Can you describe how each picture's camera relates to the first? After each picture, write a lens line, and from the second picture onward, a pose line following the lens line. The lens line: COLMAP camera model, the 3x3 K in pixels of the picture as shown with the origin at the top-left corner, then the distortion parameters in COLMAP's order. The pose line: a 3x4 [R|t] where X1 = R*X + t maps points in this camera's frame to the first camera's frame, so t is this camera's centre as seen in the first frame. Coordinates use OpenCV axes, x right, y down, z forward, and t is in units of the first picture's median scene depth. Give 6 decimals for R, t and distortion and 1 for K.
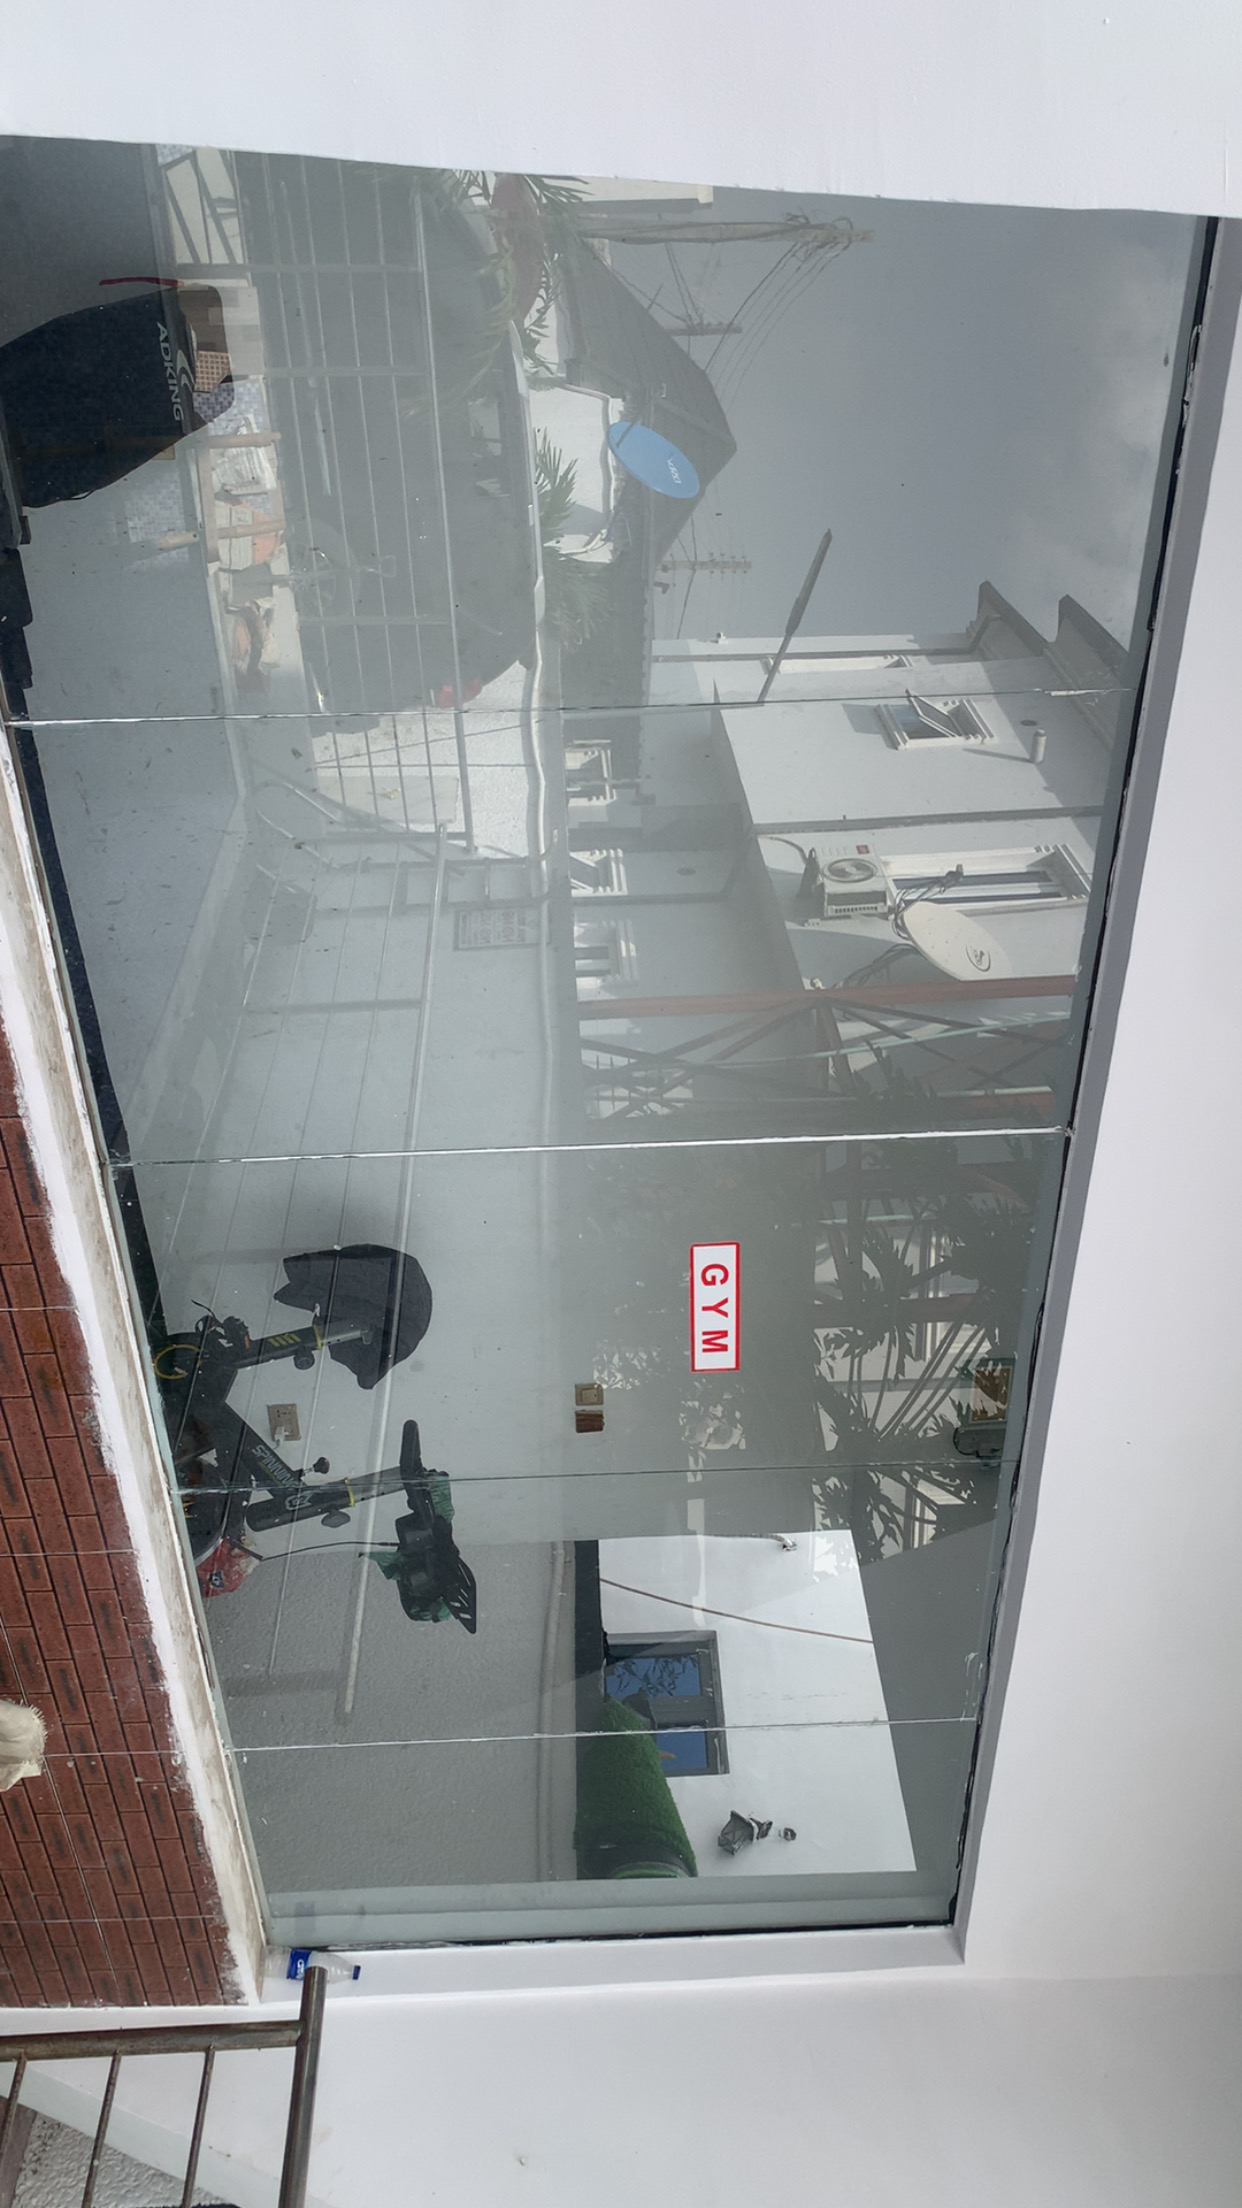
lens RADIAL K [[1853.6, 0, 624.3], [0, 1853.6, 1103.7], [0, 0, 1]] dist [-0.061434, -0.001542]
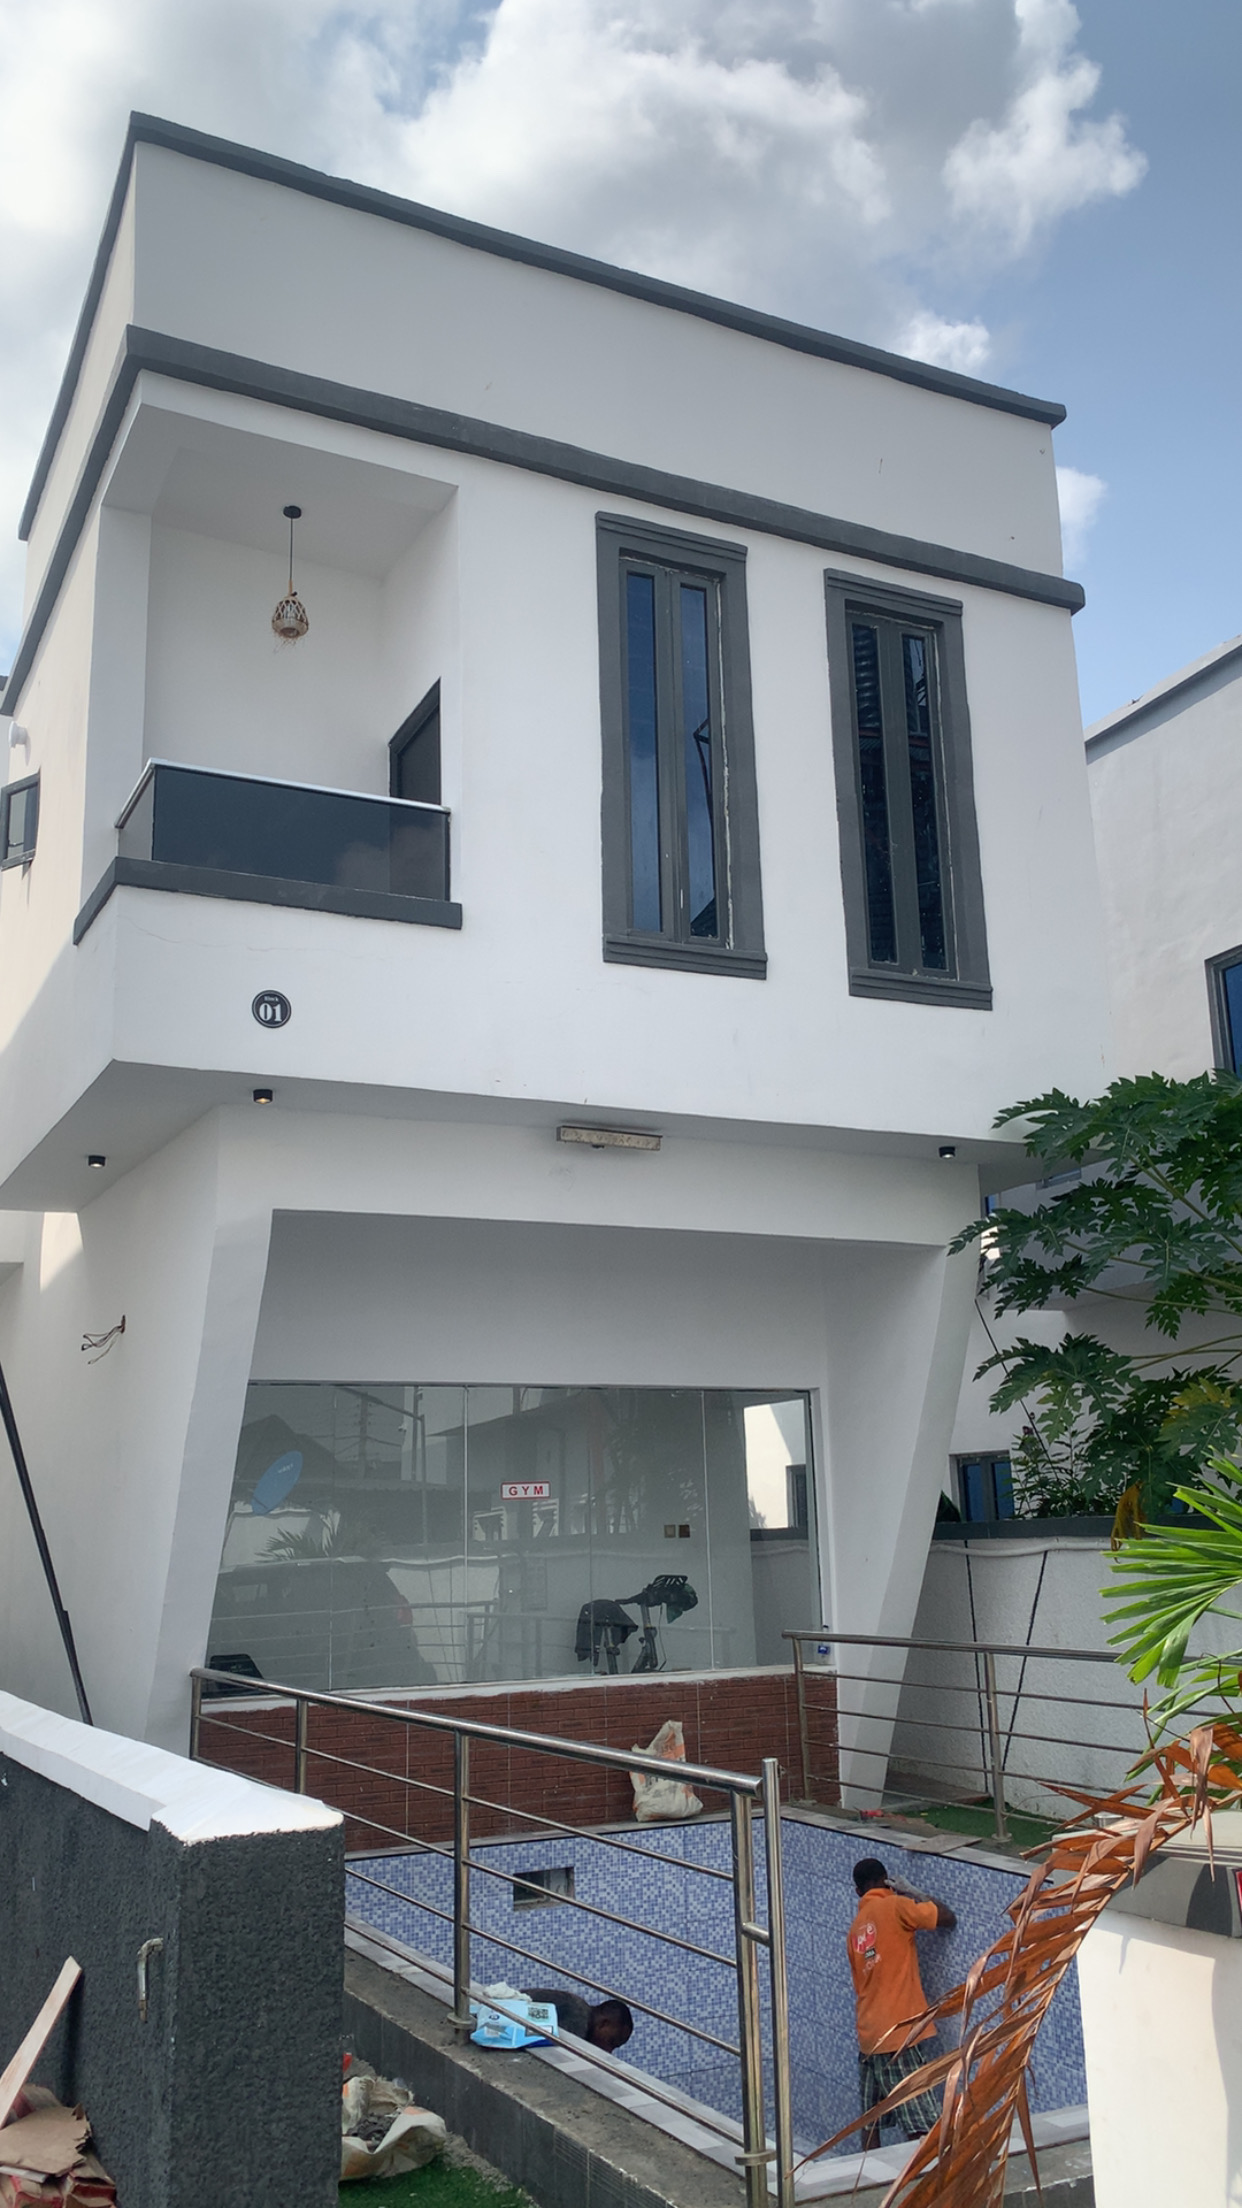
lens RADIAL K [[1853.6, 0, 619.5], [0, 1853.6, 1105.7], [0, 0, 1]] dist [-0.061434, -0.001542]
pose [[-0.006079, -0.979702, 0.200367, 0.015050], [0.986920, -0.038157, -0.156627, 0.196448], [0.161094, 0.196794, 0.967120, -0.532946]]
